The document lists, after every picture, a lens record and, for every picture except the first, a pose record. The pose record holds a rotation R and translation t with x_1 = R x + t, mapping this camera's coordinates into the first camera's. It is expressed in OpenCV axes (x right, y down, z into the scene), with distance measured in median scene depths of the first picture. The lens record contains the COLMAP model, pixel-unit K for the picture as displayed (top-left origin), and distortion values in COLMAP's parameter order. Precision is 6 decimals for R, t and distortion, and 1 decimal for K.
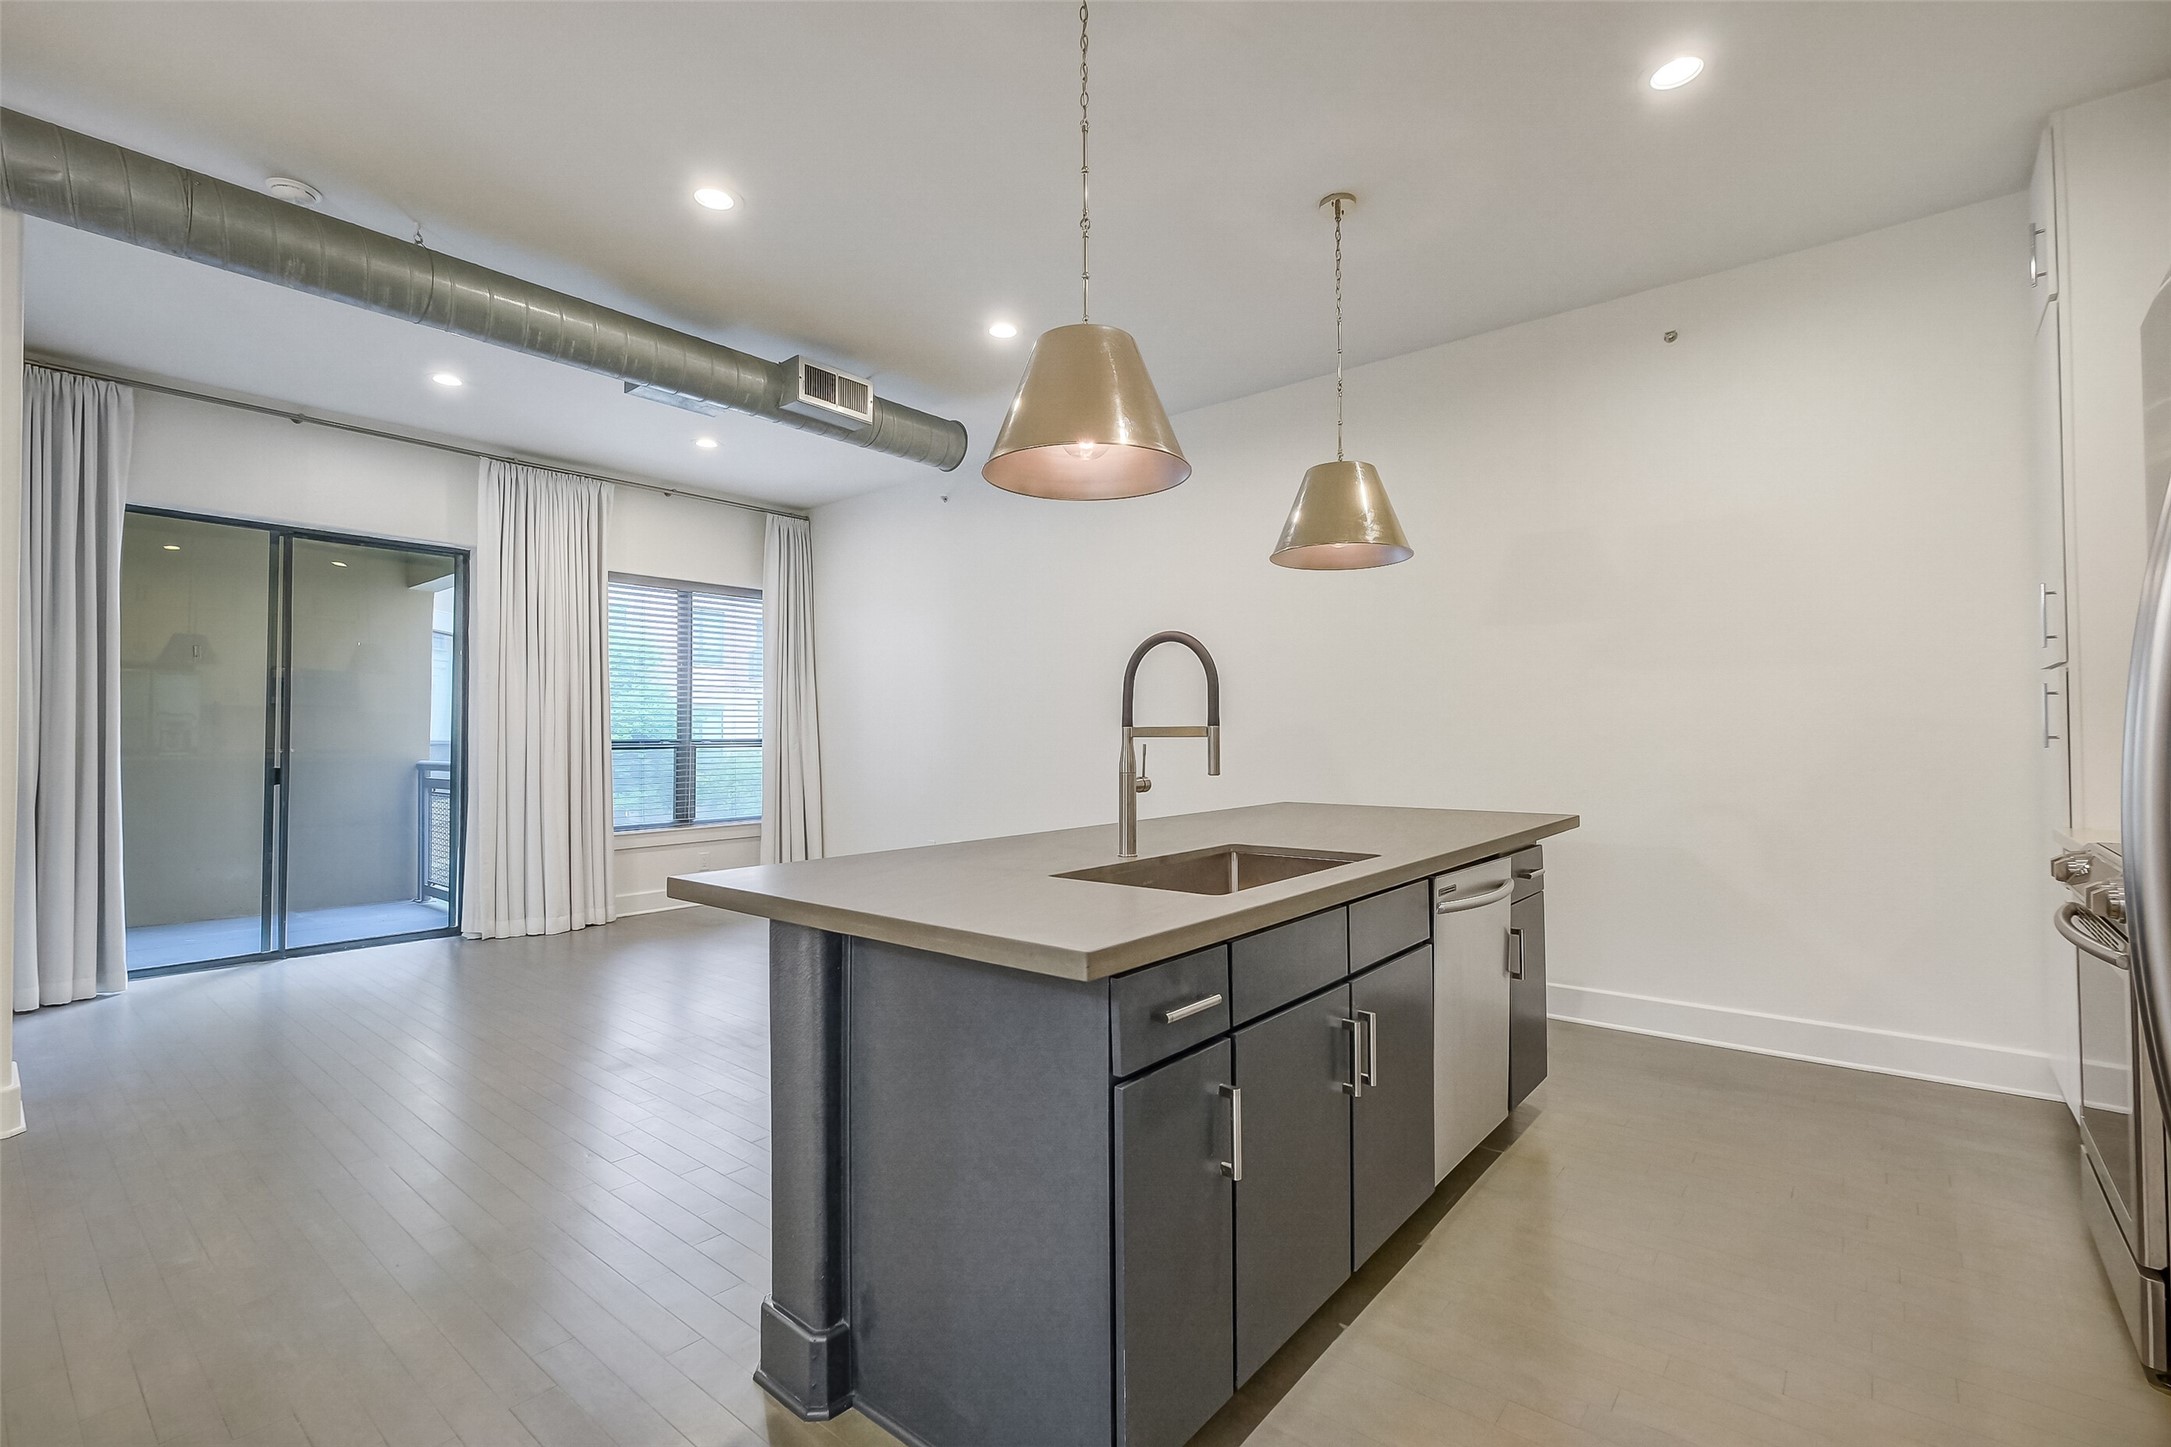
lens RADIAL K [[980.9, 0, 1082.3], [0, 980.9, 713.5], [0, 0, 1]] dist [0.003224, 0.001116]
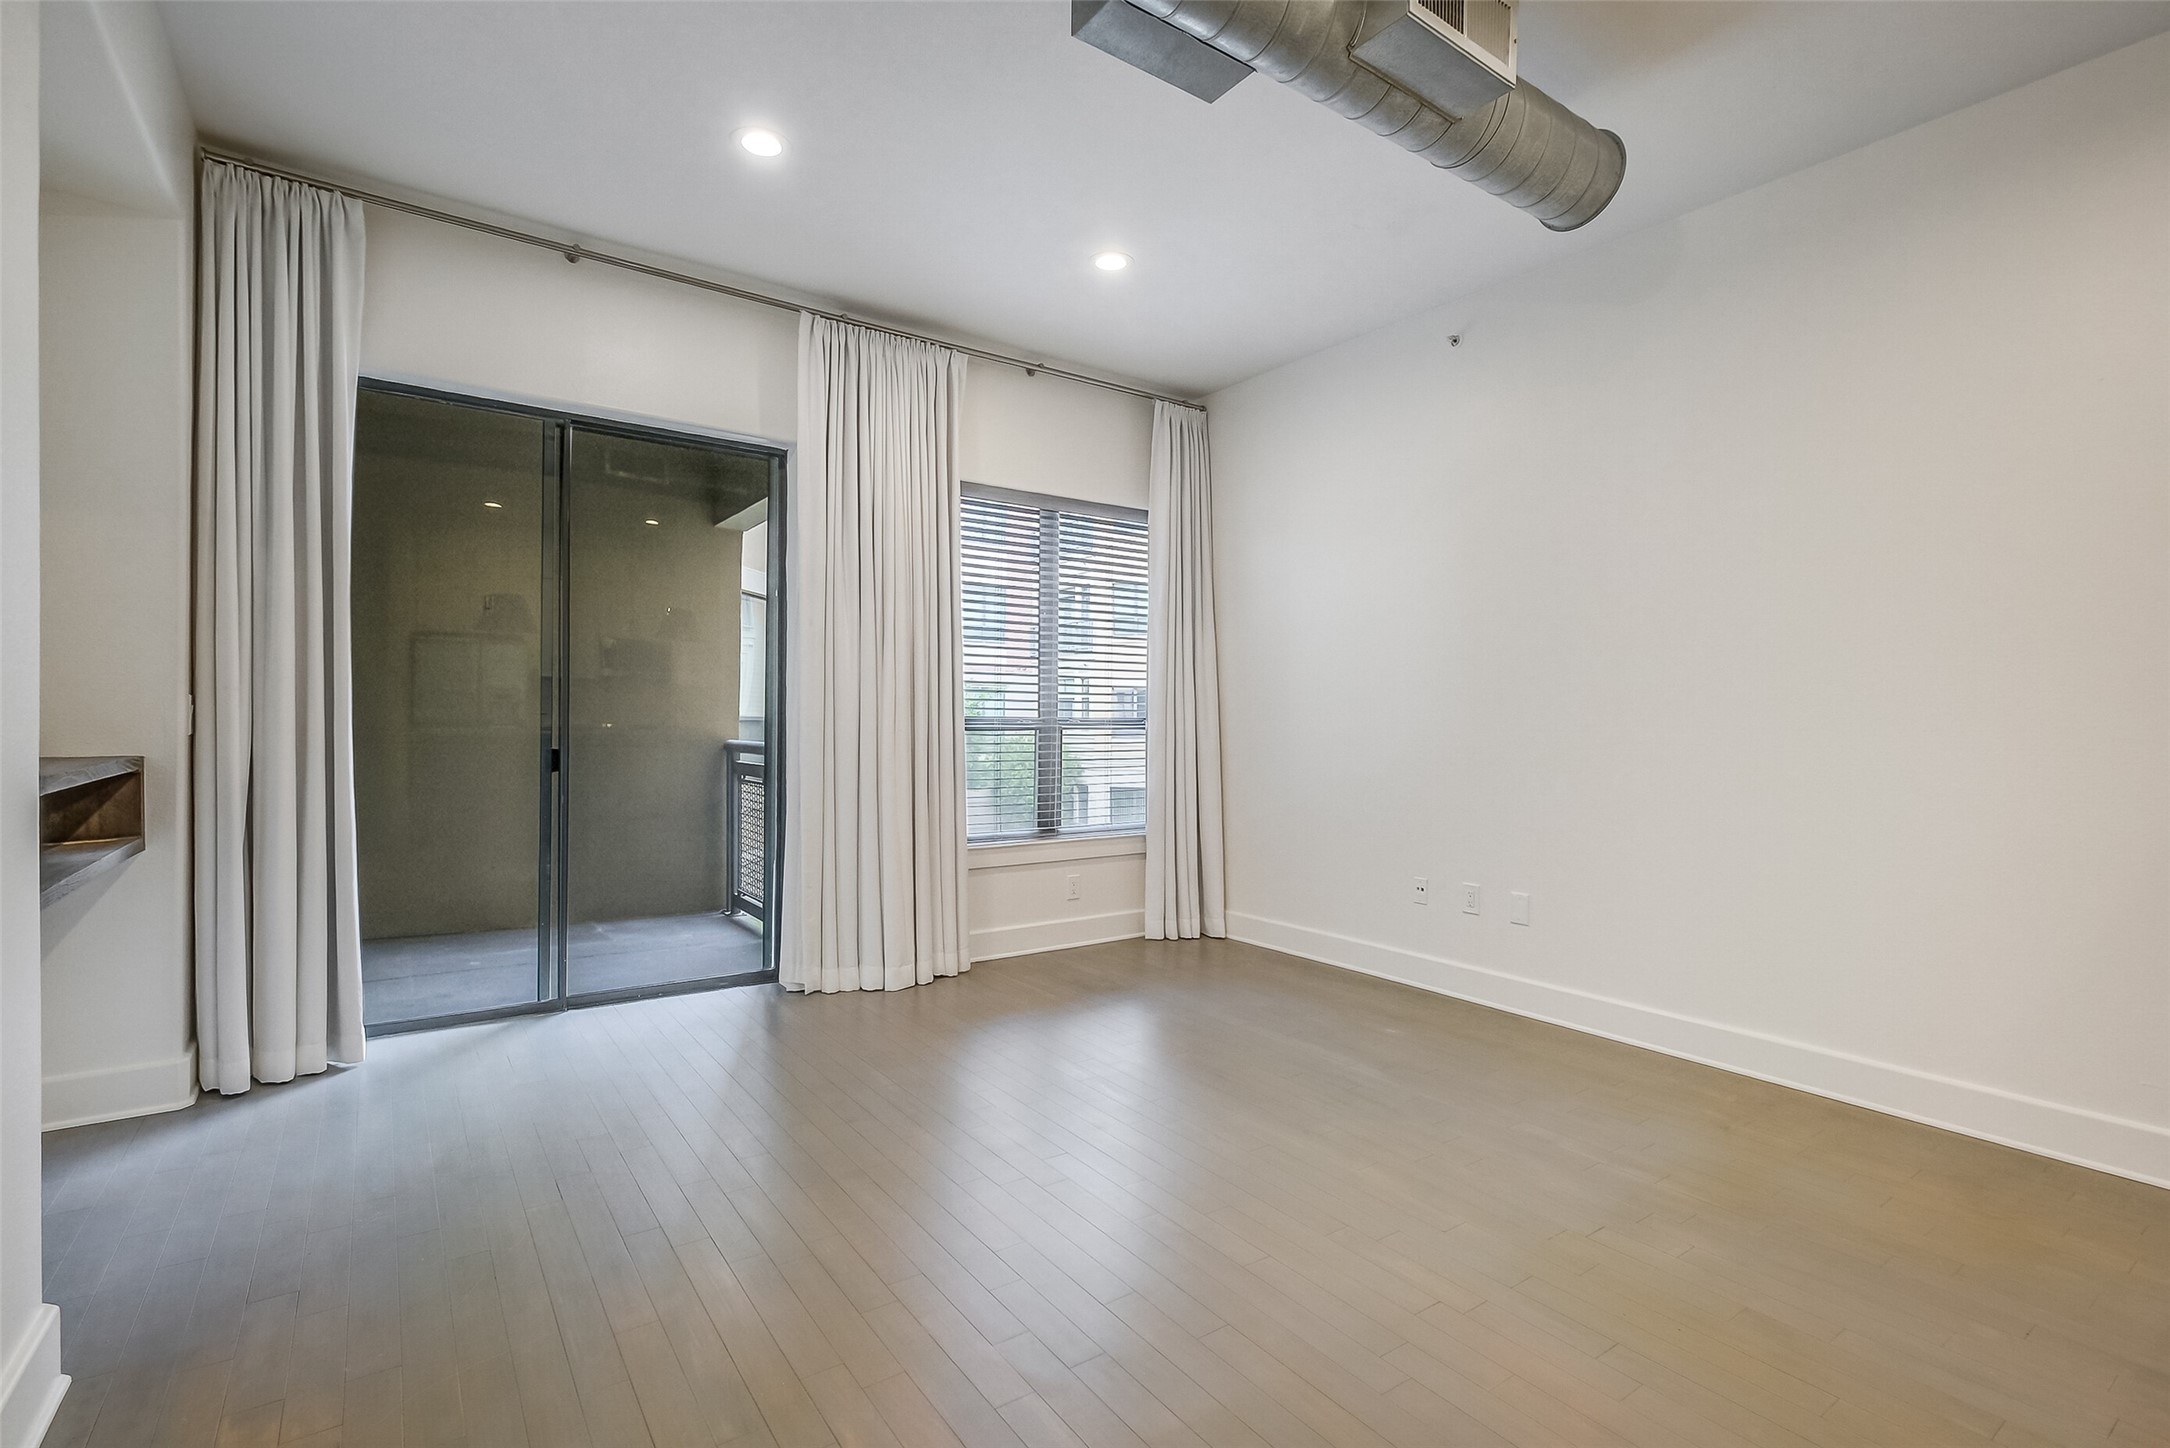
lens RADIAL K [[980.4, 0, 1079.5], [0, 980.4, 723.5], [0, 0, 1]] dist [0.003224, 0.001116]
pose [[0.968386, 0.011972, -0.249169, -0.238913], [-0.005521, 0.999632, 0.026571, 0.014053], [0.249395, -0.024356, 0.968095, 0.359375]]
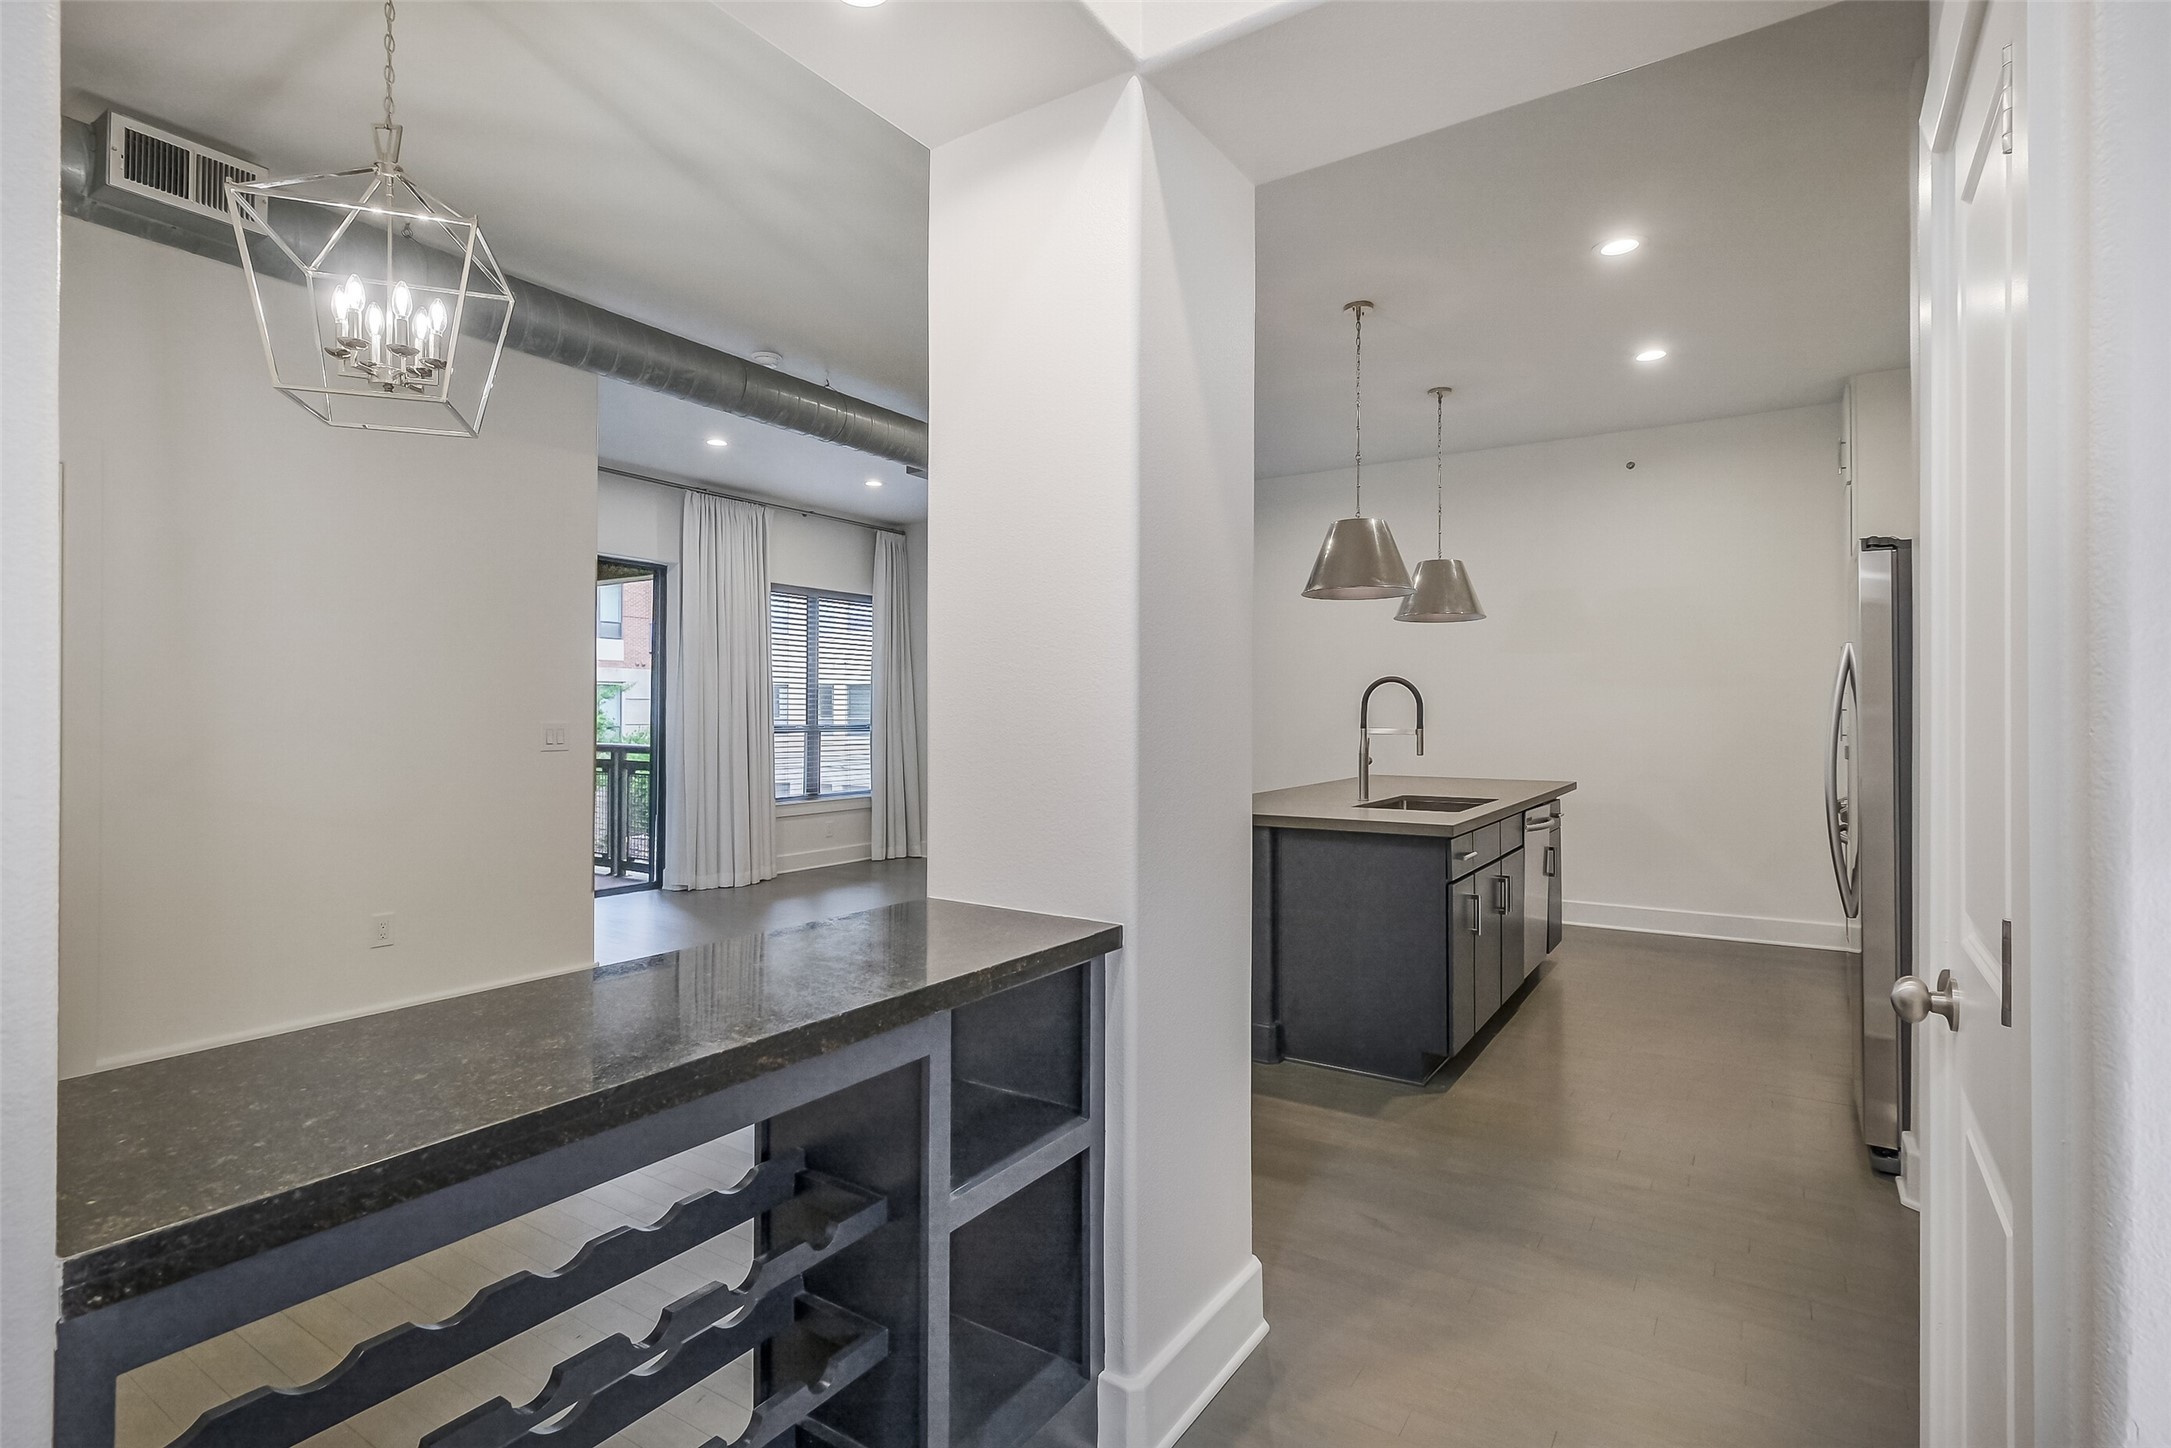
lens RADIAL K [[1078.3, 0, 1076.4], [0, 1078.3, 696.1], [0, 0, 1]] dist [0.015847, 0.000447]
pose [[0.992857, 0.010384, 0.118857, -0.291106], [-0.011036, 0.999927, 0.004832, -0.020200], [-0.118799, -0.006110, 0.992900, -0.368311]]
